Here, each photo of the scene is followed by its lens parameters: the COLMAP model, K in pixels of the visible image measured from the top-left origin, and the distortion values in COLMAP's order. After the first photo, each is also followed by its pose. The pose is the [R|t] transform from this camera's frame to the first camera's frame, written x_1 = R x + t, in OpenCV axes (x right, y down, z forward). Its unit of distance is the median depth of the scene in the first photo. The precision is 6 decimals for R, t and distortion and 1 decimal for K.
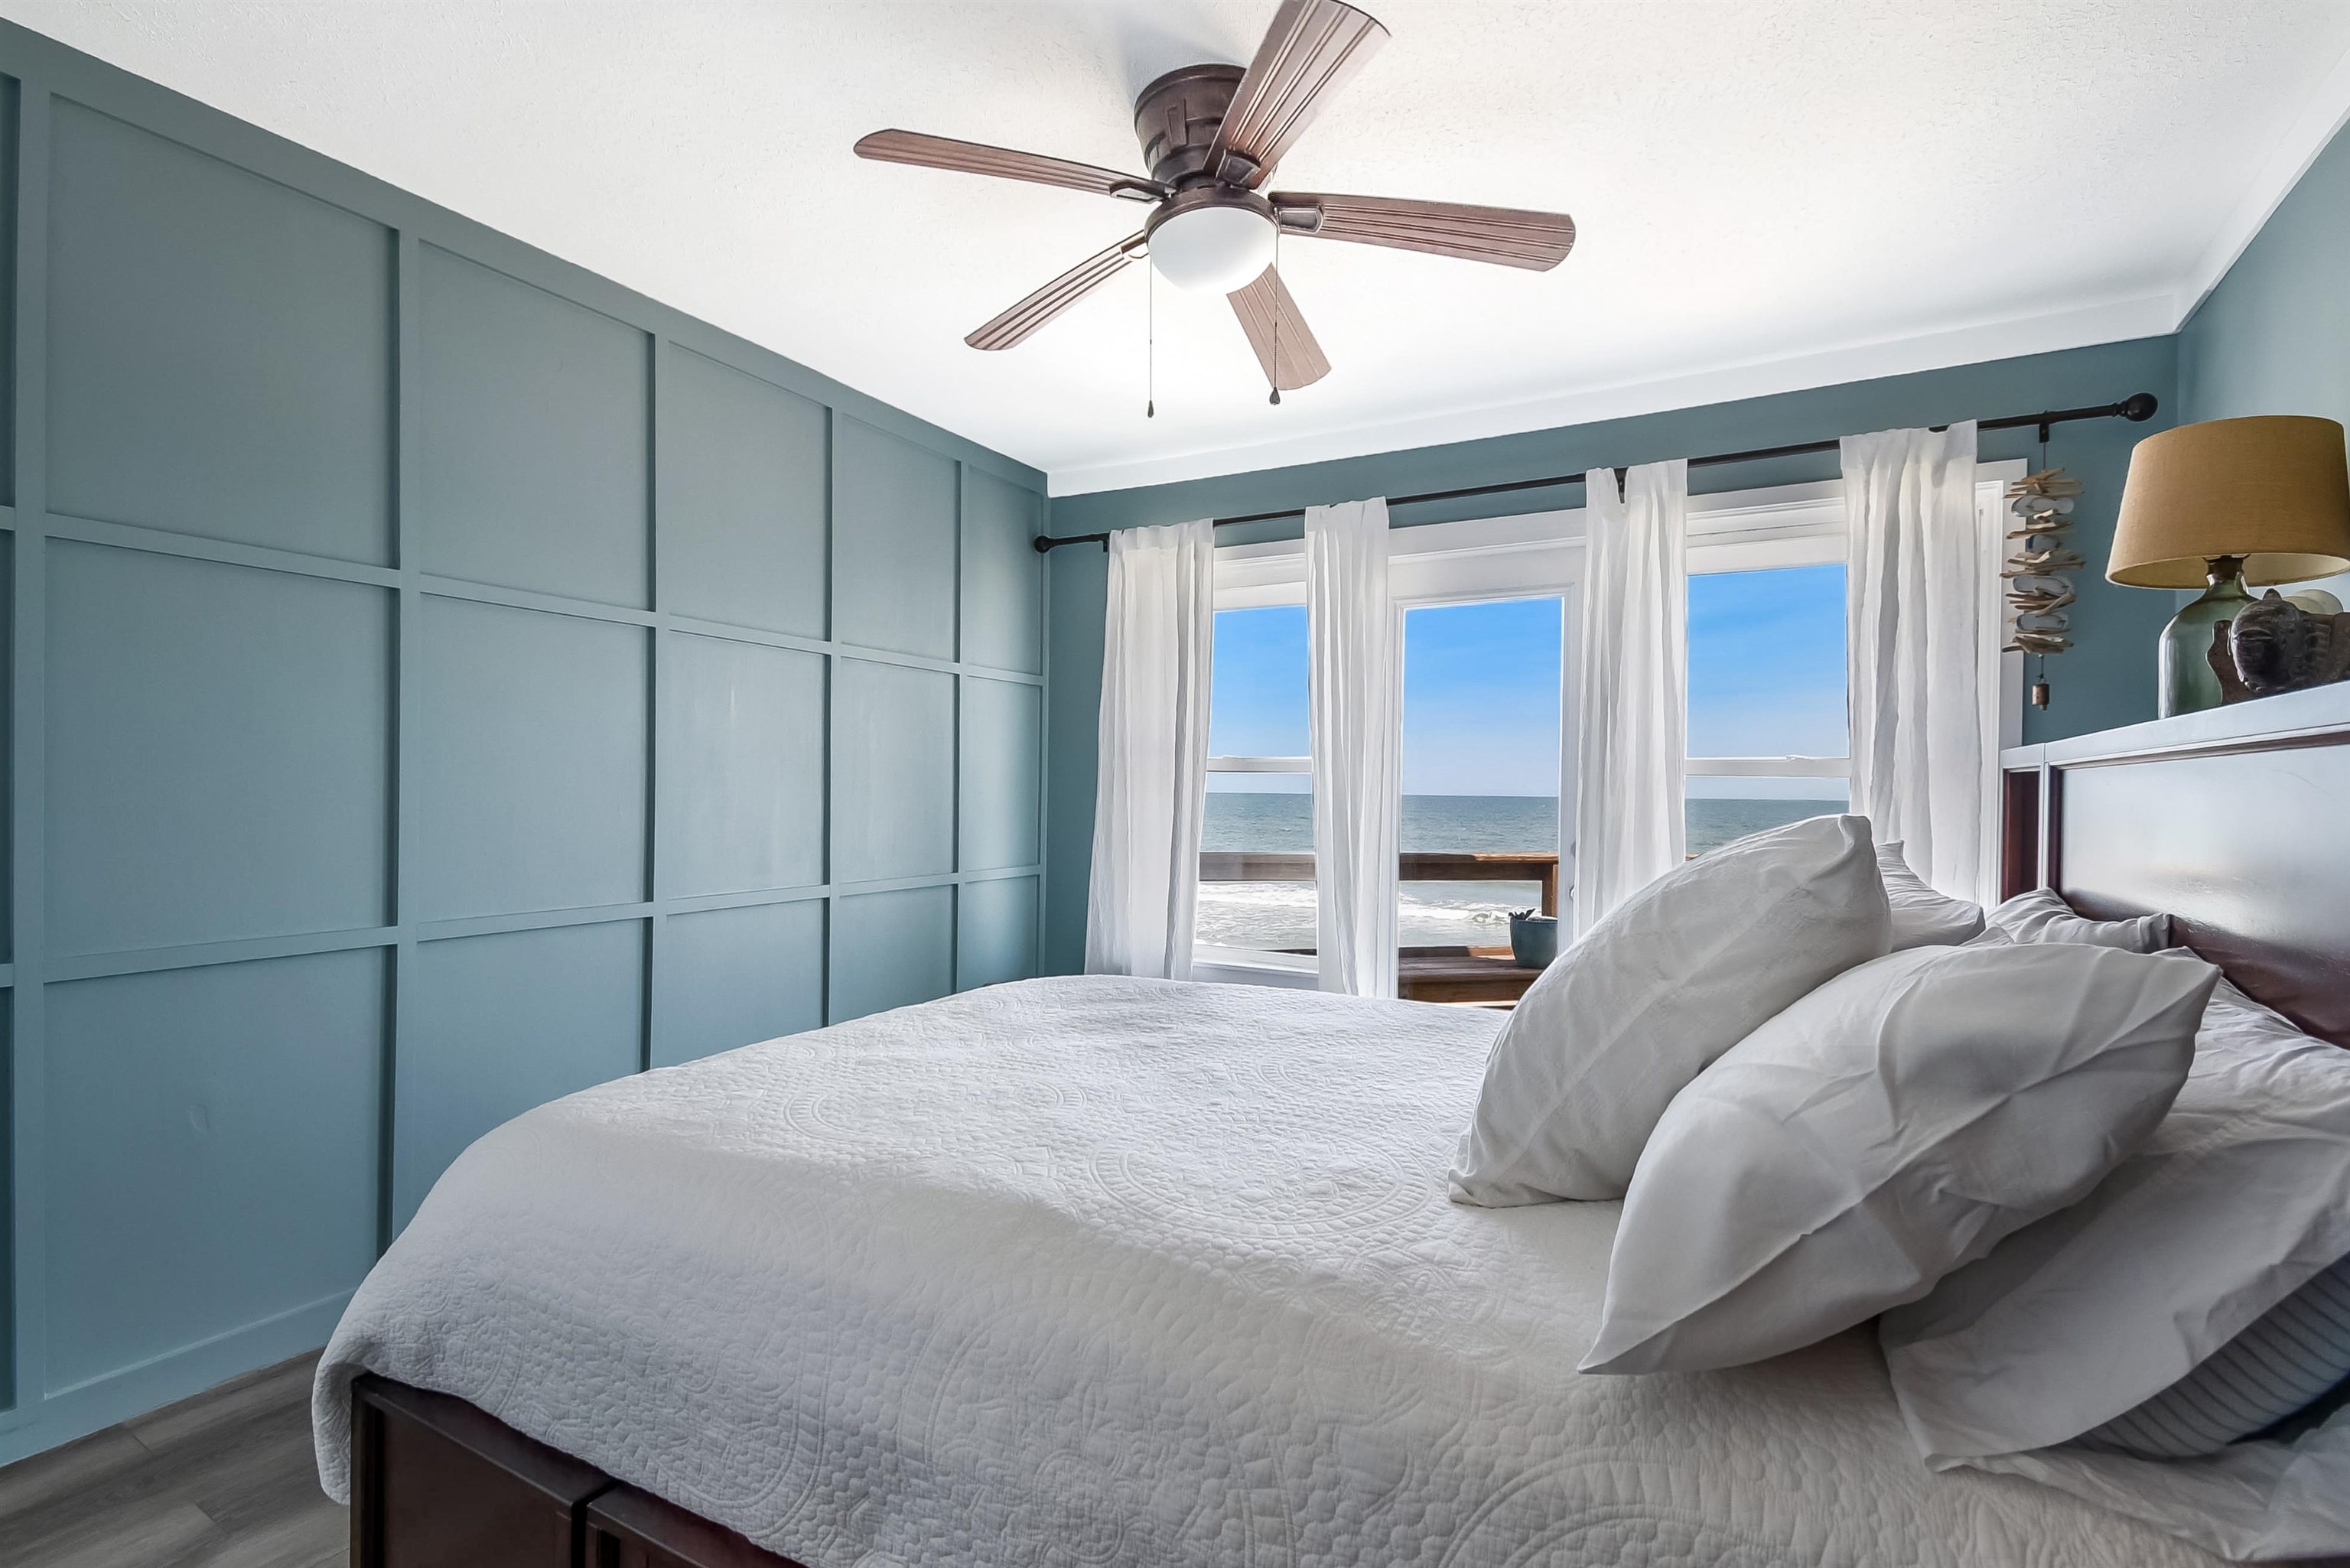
lens RADIAL K [[1045.9, 0, 1177.1], [0, 1045.9, 787.0], [0, 0, 1]] dist [0.003689, -0.007349]
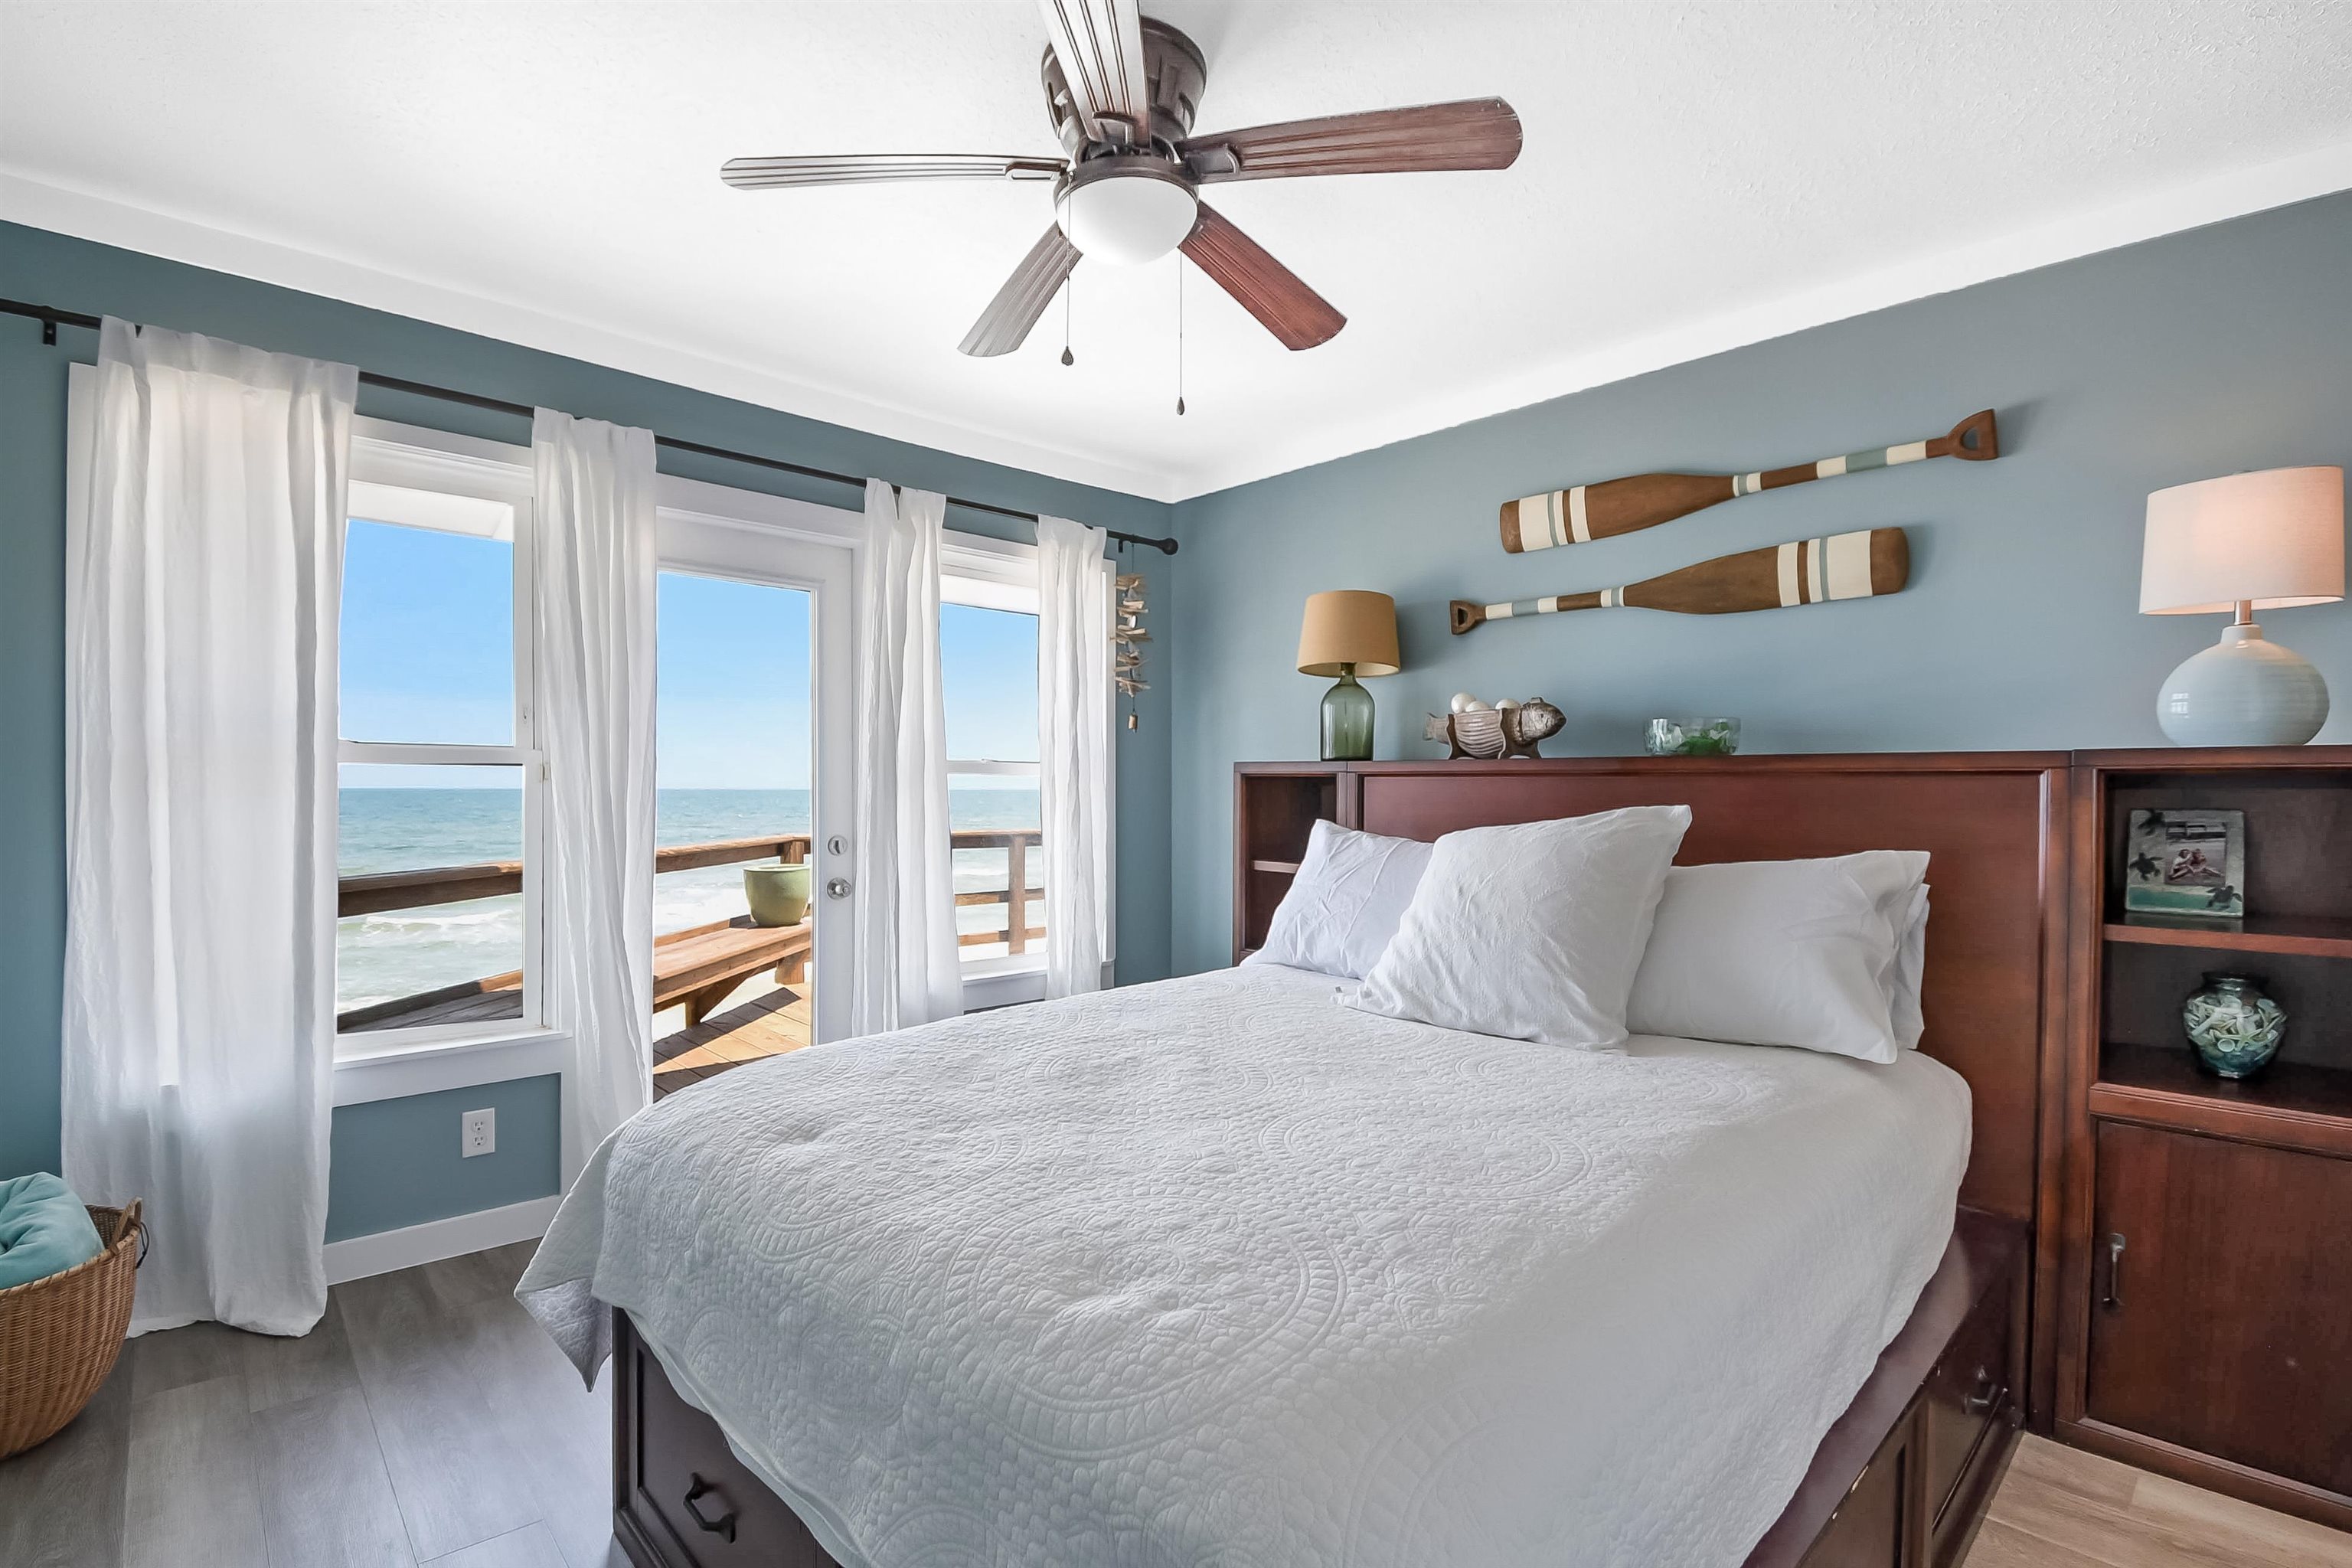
lens RADIAL K [[1046.9, 0, 1175.0], [0, 1046.9, 782.6], [0, 0, 1]] dist [0.003689, -0.007349]
pose [[0.338722, -0.001829, 0.940885, -0.488621], [-0.002458, 0.999993, 0.002828, -0.006373], [-0.940883, -0.003271, 0.338715, 0.376724]]
